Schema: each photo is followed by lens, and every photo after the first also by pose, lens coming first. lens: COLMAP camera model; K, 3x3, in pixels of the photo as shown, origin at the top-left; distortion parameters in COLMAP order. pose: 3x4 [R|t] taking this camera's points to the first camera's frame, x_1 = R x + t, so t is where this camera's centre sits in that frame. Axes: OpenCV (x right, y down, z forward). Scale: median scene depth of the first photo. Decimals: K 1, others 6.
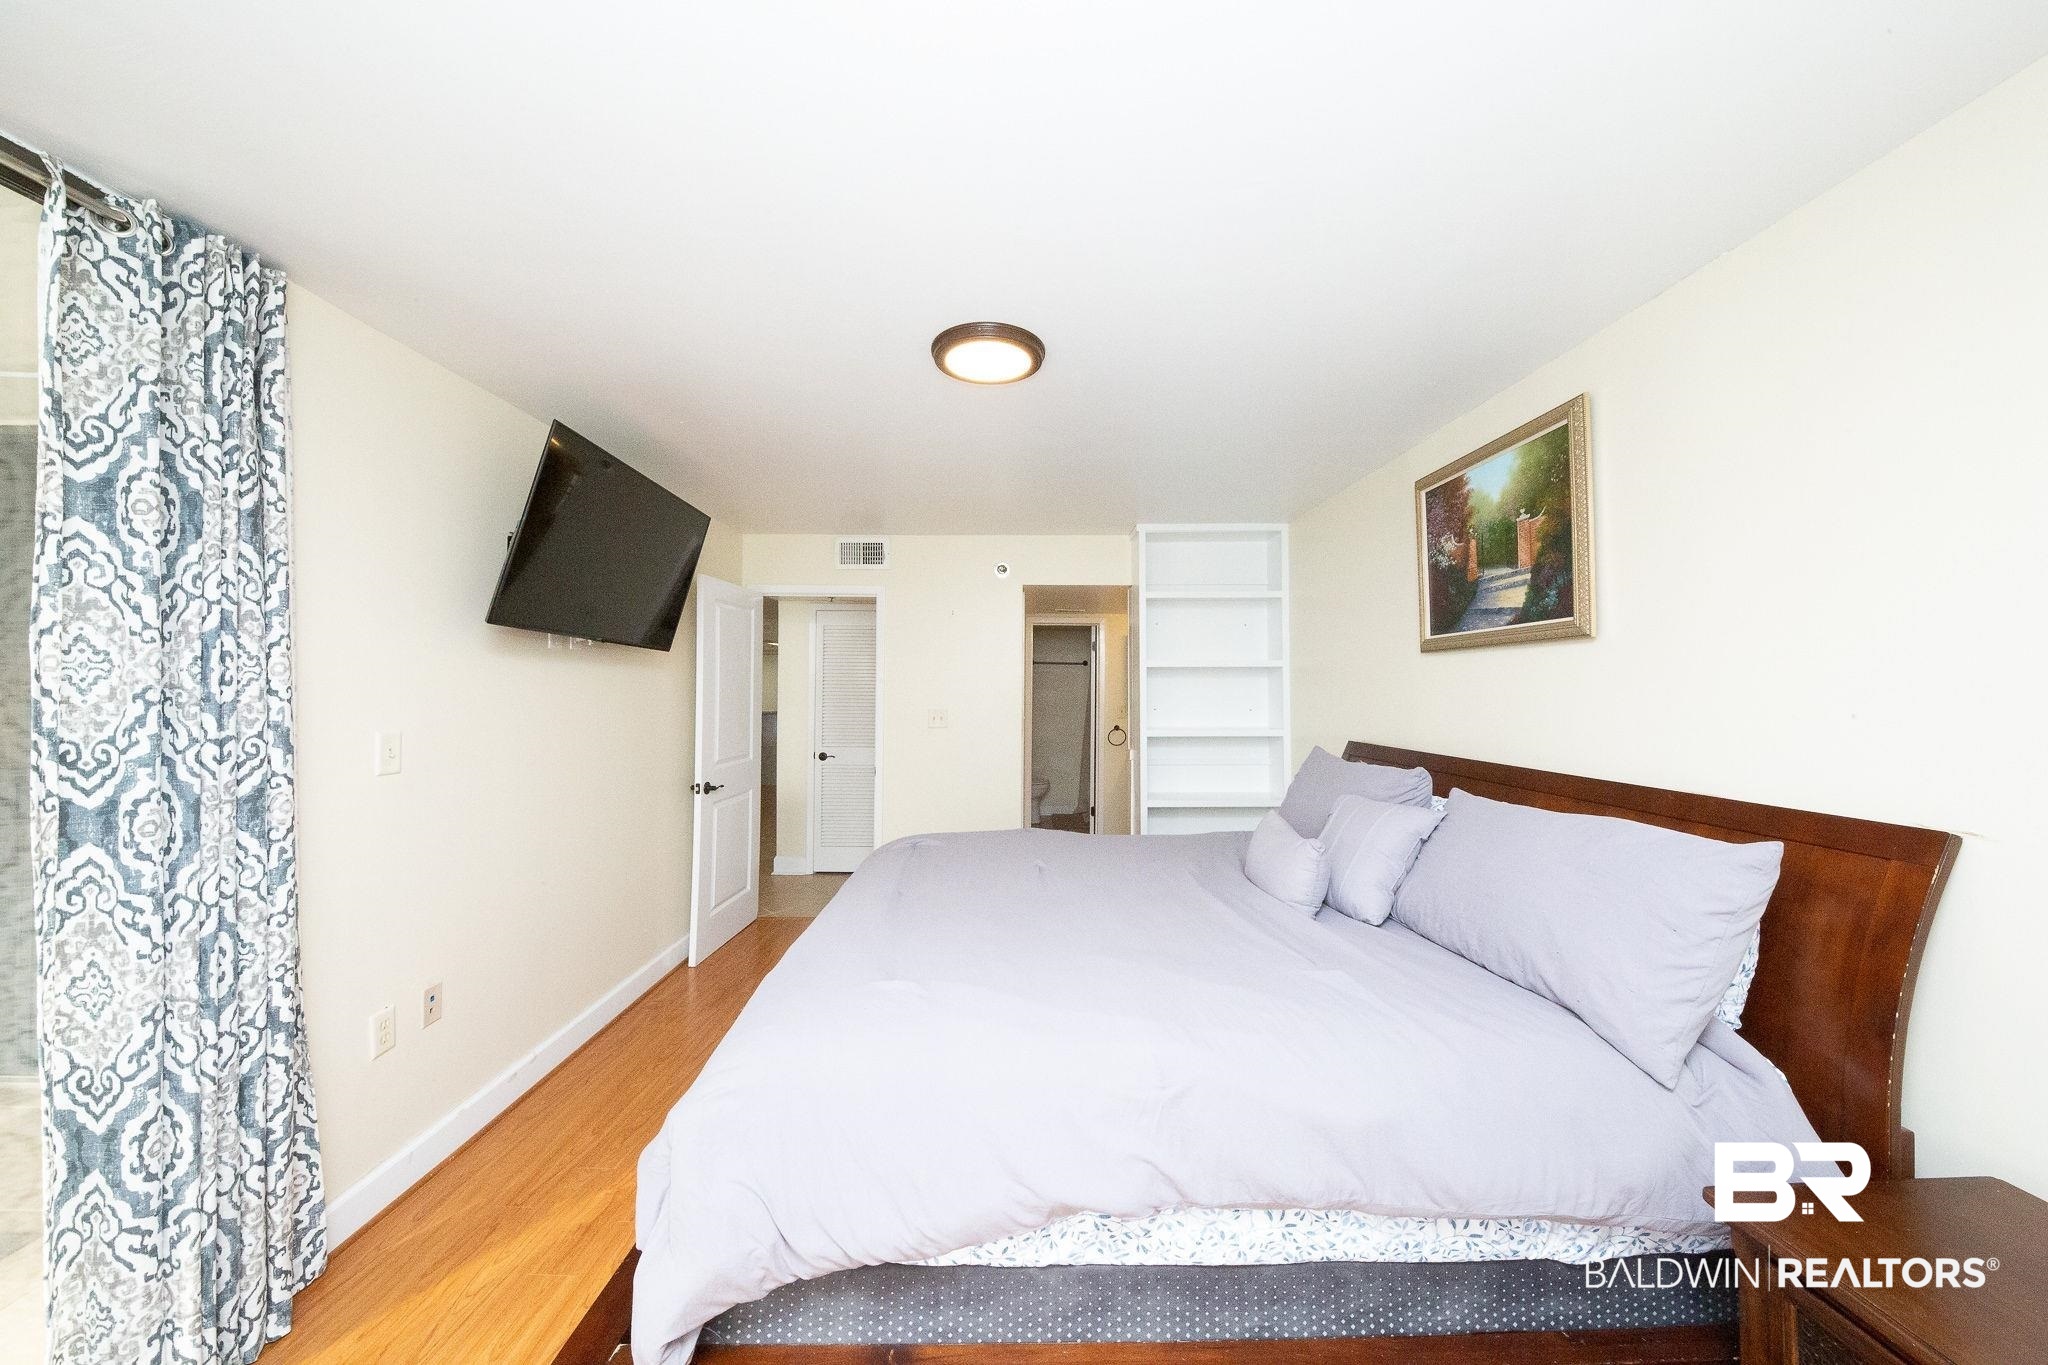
lens RADIAL K [[709.3, 0, 1016.9], [0, 709.3, 674.0], [0, 0, 1]] dist [0.001470, -0.003337]
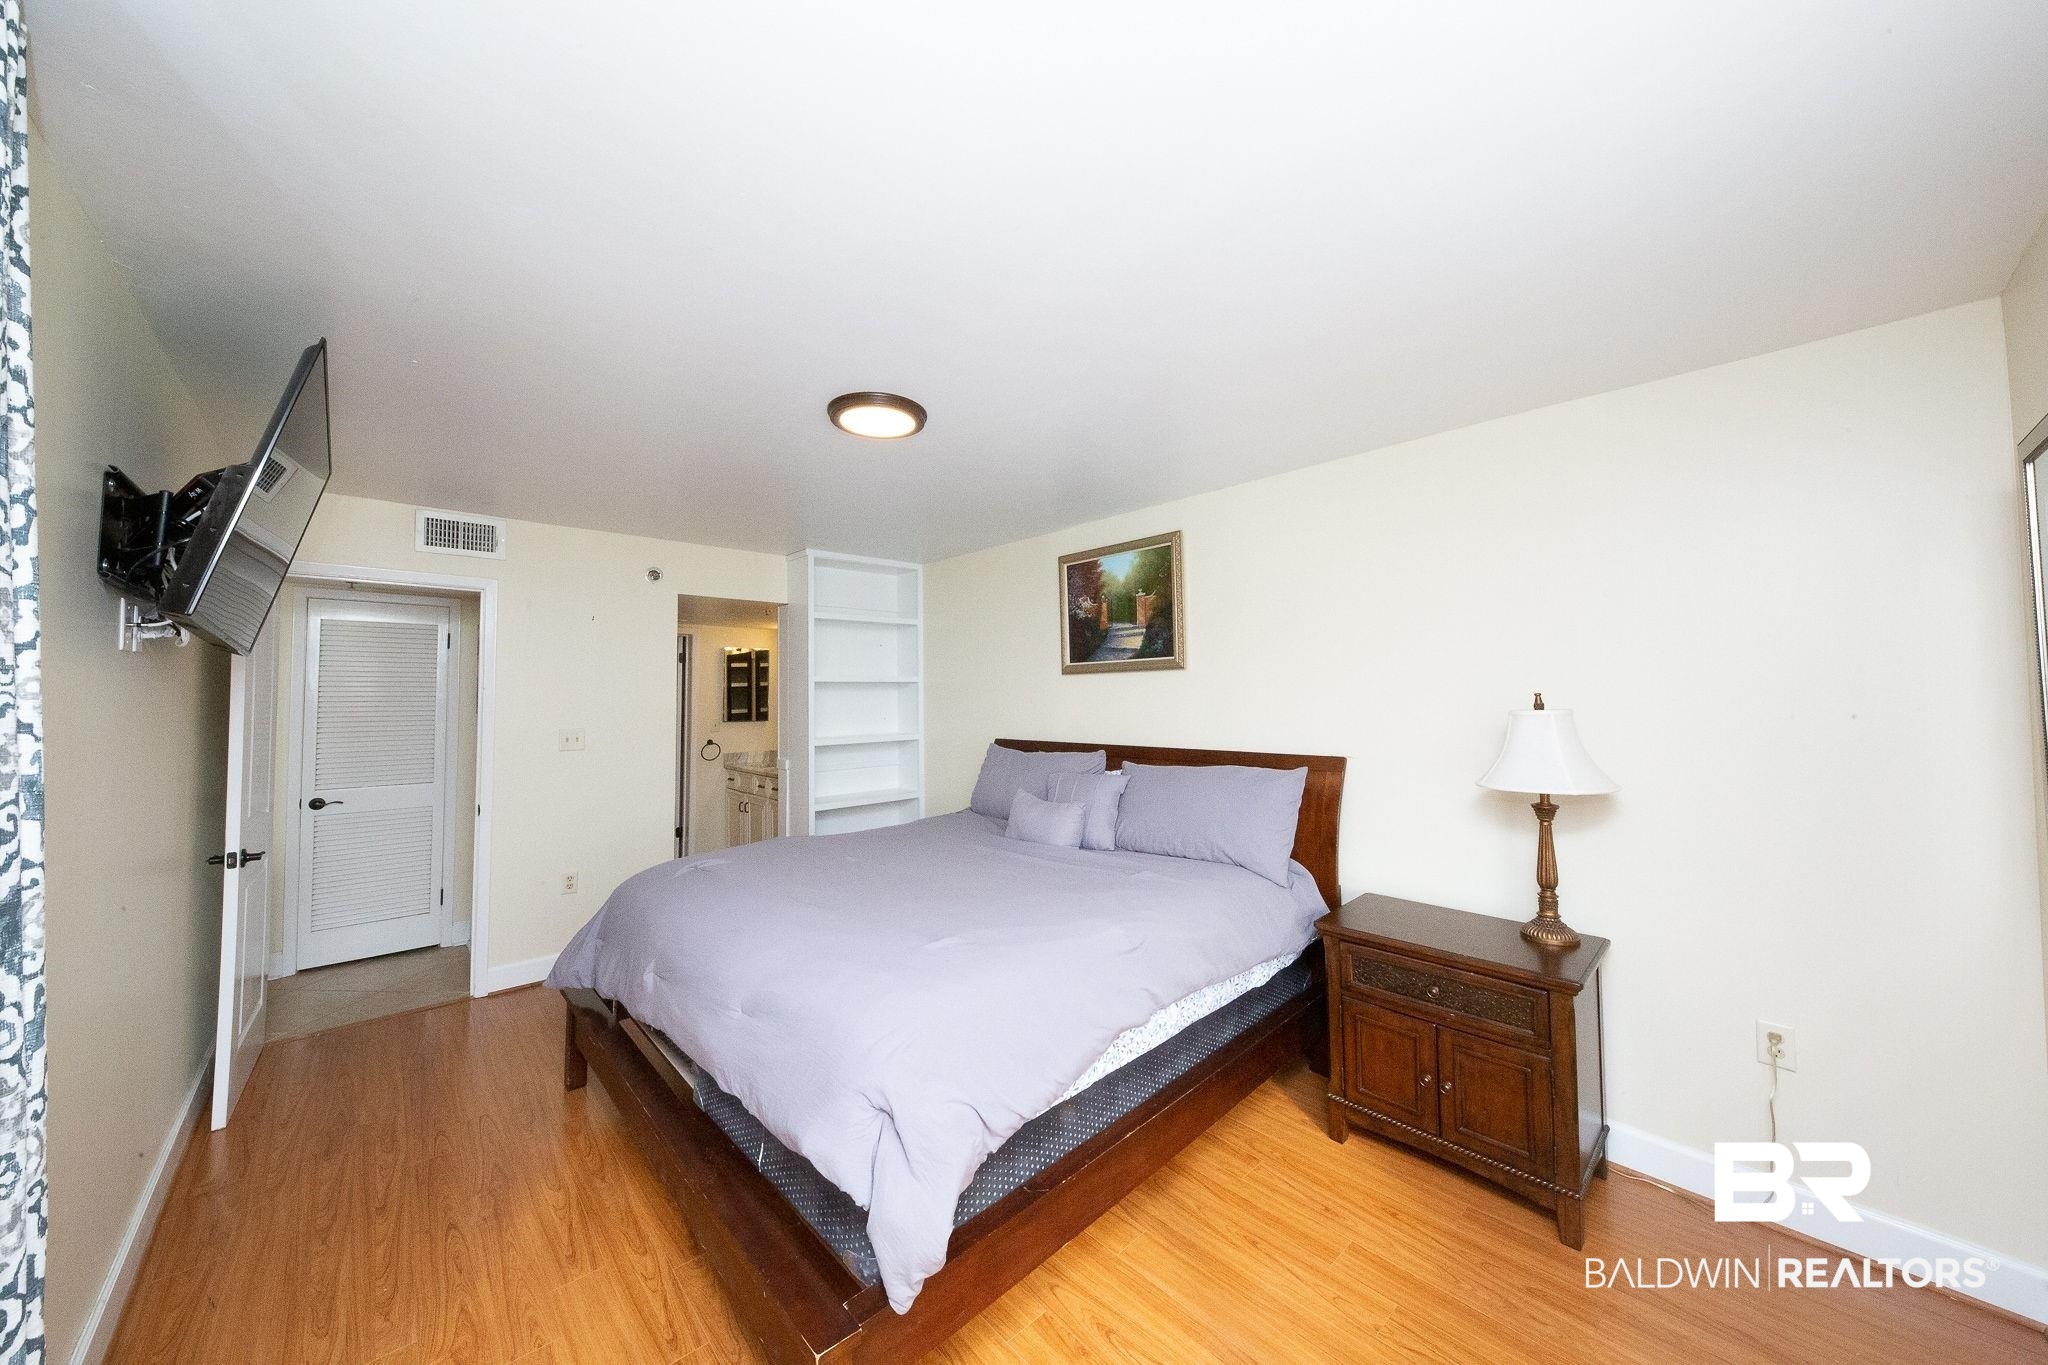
lens RADIAL K [[709.3, 0, 1023.8], [0, 709.3, 672.2], [0, 0, 1]] dist [0.001470, -0.003337]
pose [[0.725418, 0.014817, 0.688149, -0.613398], [-0.002230, 0.999814, -0.019176, -0.007896], [-0.688305, 0.012376, 0.725316, -0.004321]]
